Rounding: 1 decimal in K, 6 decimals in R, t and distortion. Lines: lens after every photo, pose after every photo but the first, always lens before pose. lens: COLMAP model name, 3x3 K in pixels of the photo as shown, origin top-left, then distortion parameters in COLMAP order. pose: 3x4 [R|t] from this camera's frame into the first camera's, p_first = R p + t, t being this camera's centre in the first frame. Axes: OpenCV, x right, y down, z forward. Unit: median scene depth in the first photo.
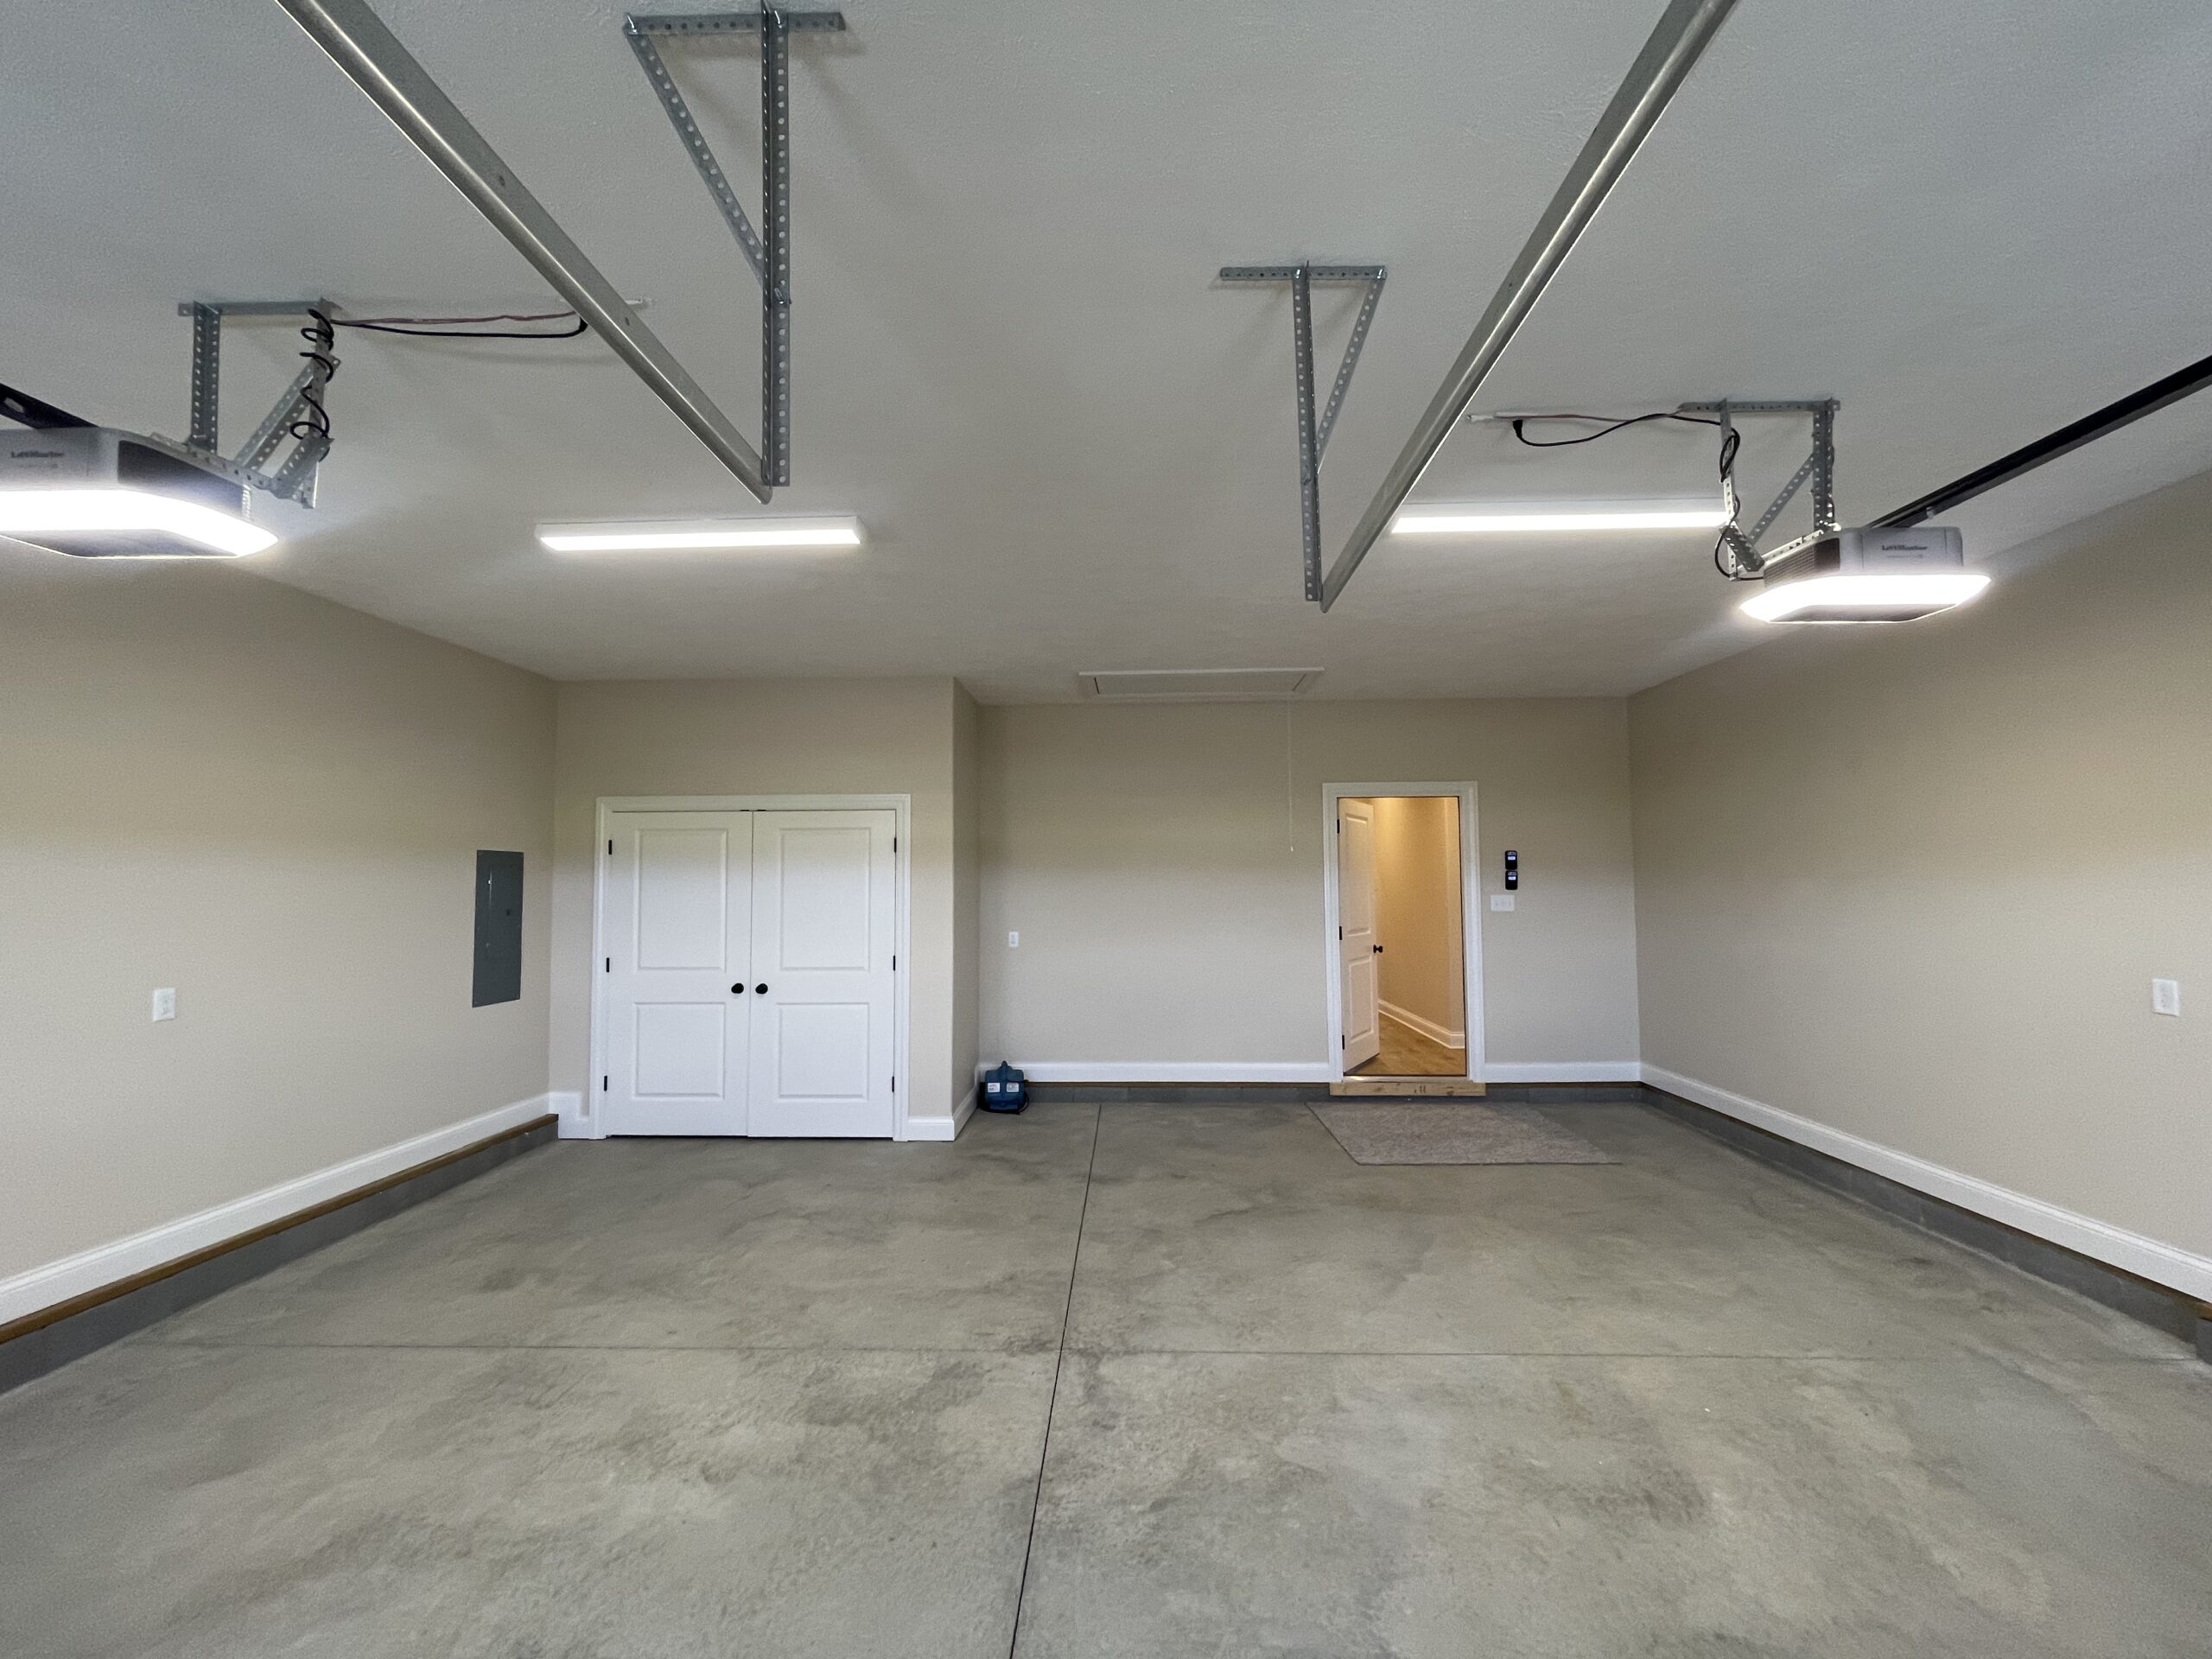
lens RADIAL K [[889.3, 0, 1111.2], [0, 889.3, 834.2], [0, 0, 1]] dist [-0.000226, 0.000177]
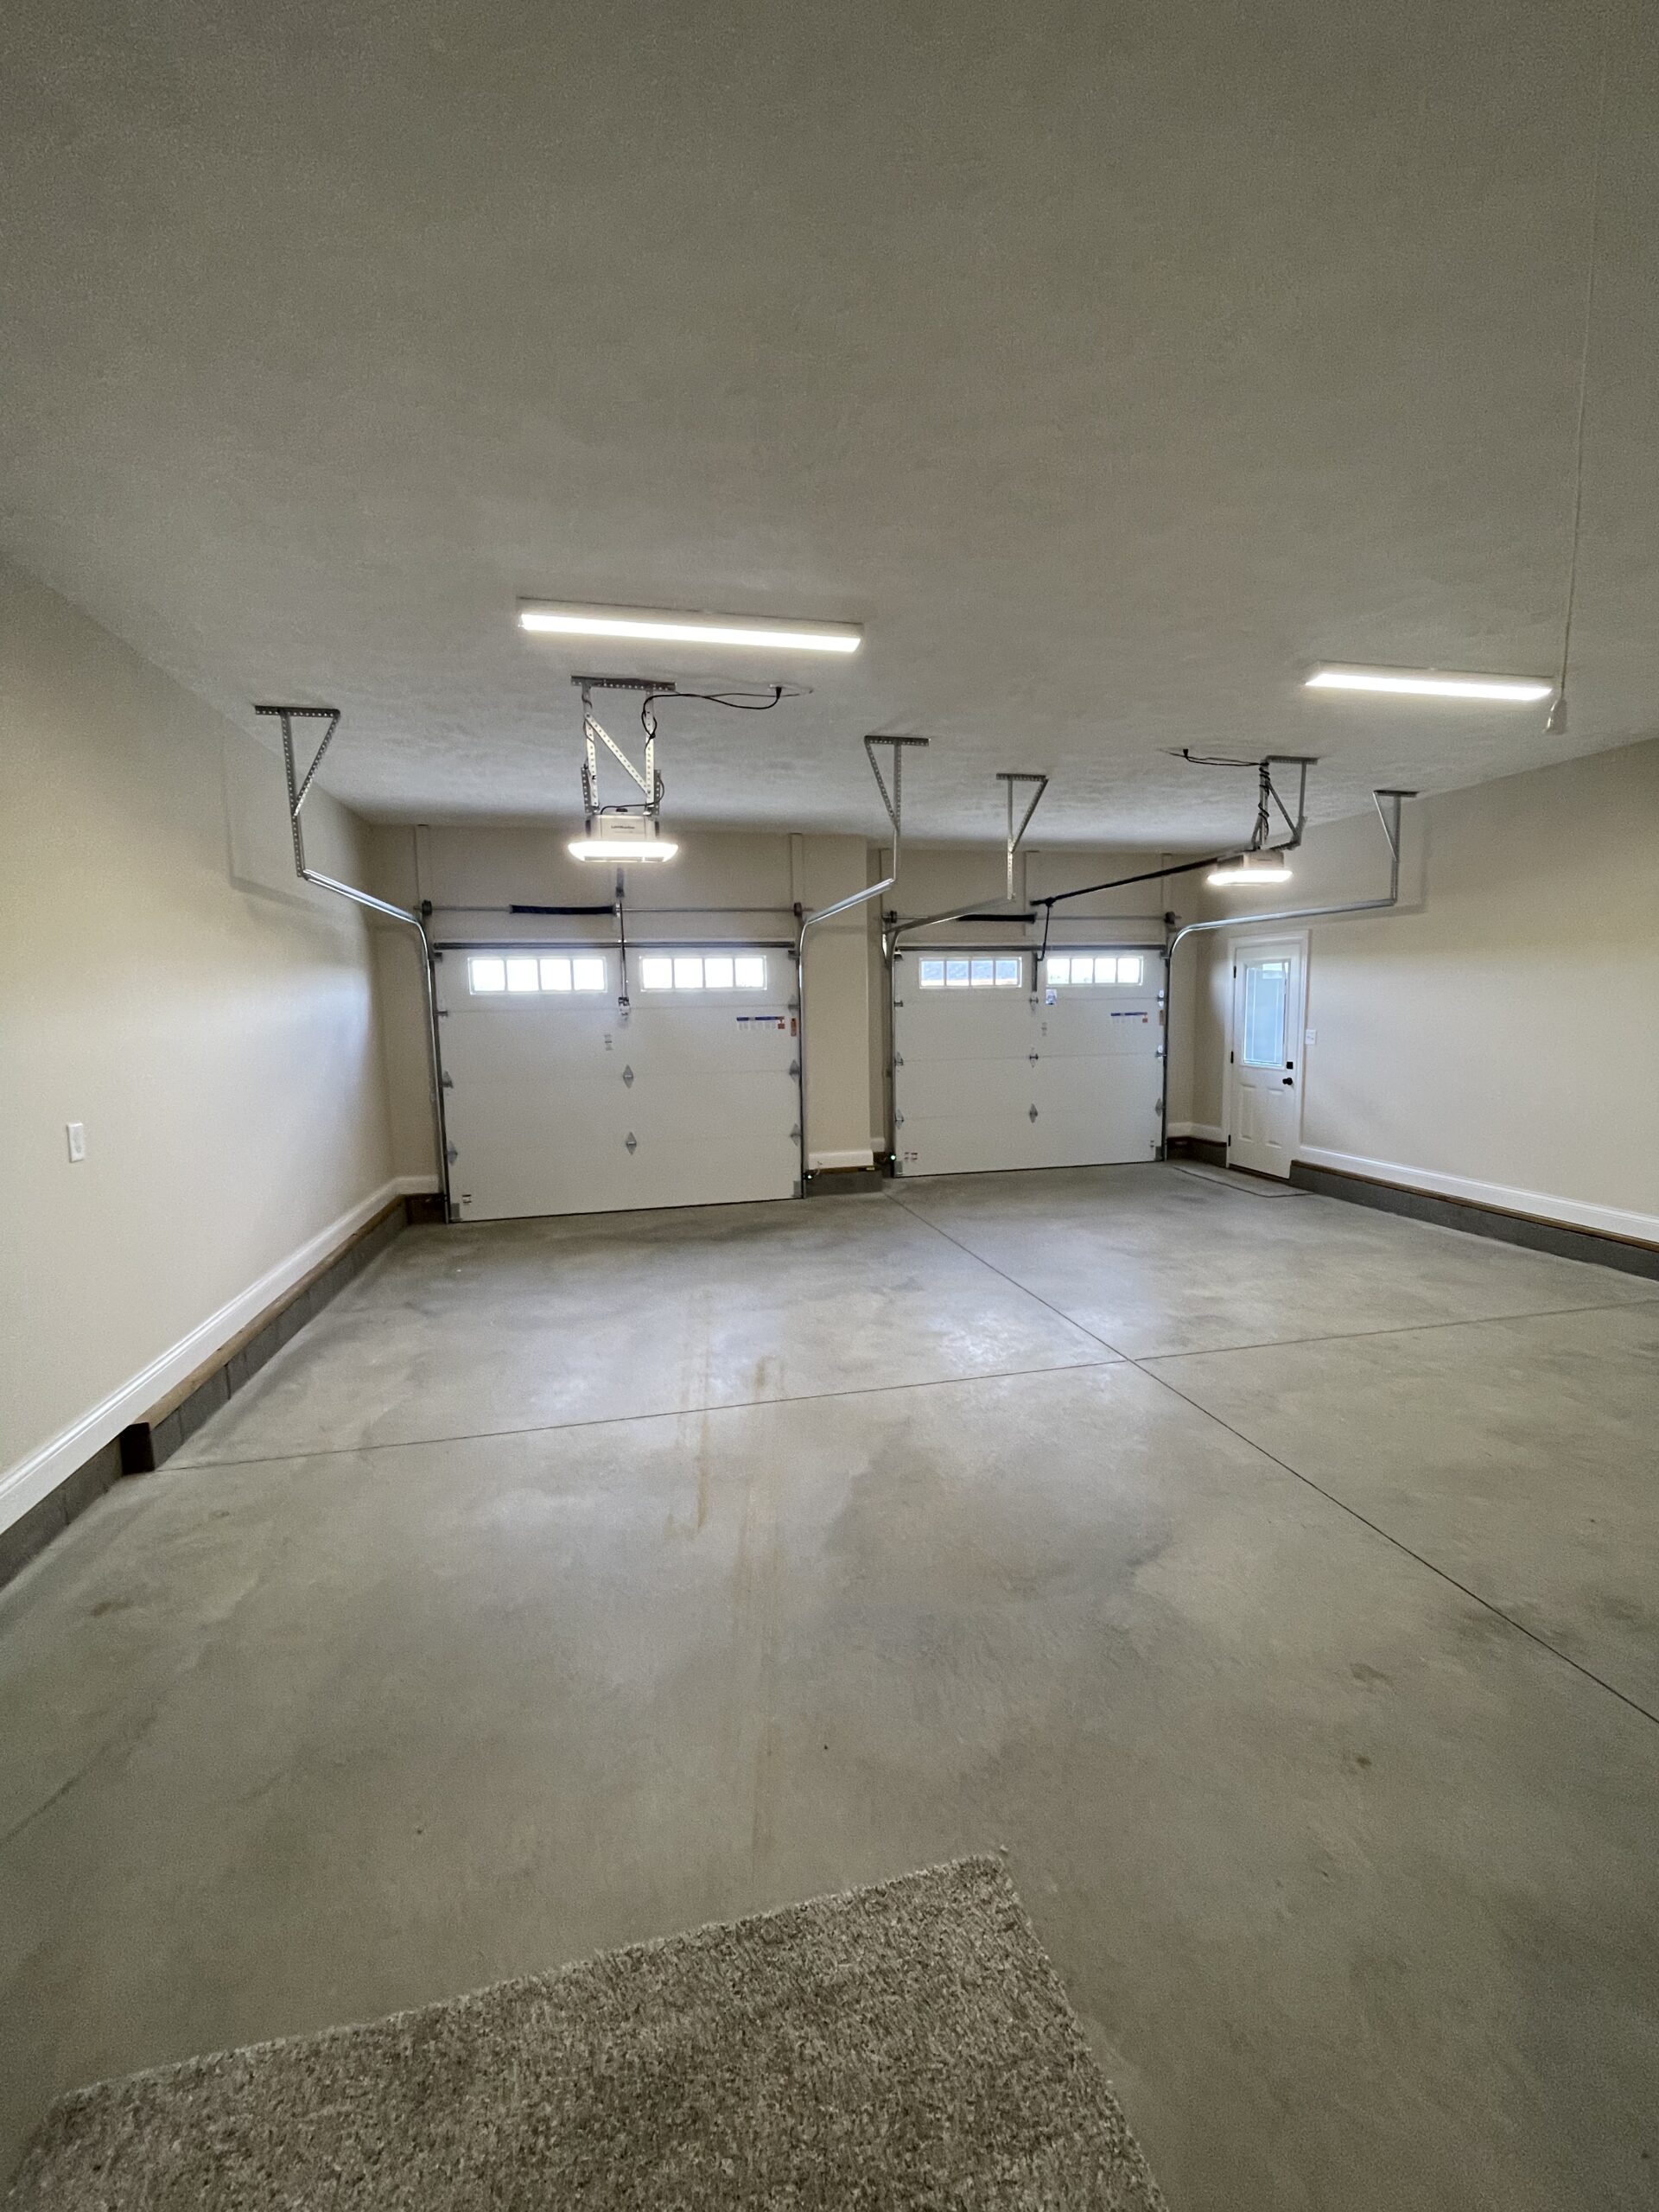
lens RADIAL K [[889.3, 0, 827.5], [0, 889.3, 1105.9], [0, 0, 1]] dist [-0.000226, 0.000177]
pose [[-0.967079, 0.051534, -0.249202, 0.566183], [0.037106, 0.997370, 0.062254, 0.100893], [0.251755, 0.050958, -0.966448, 1.795314]]
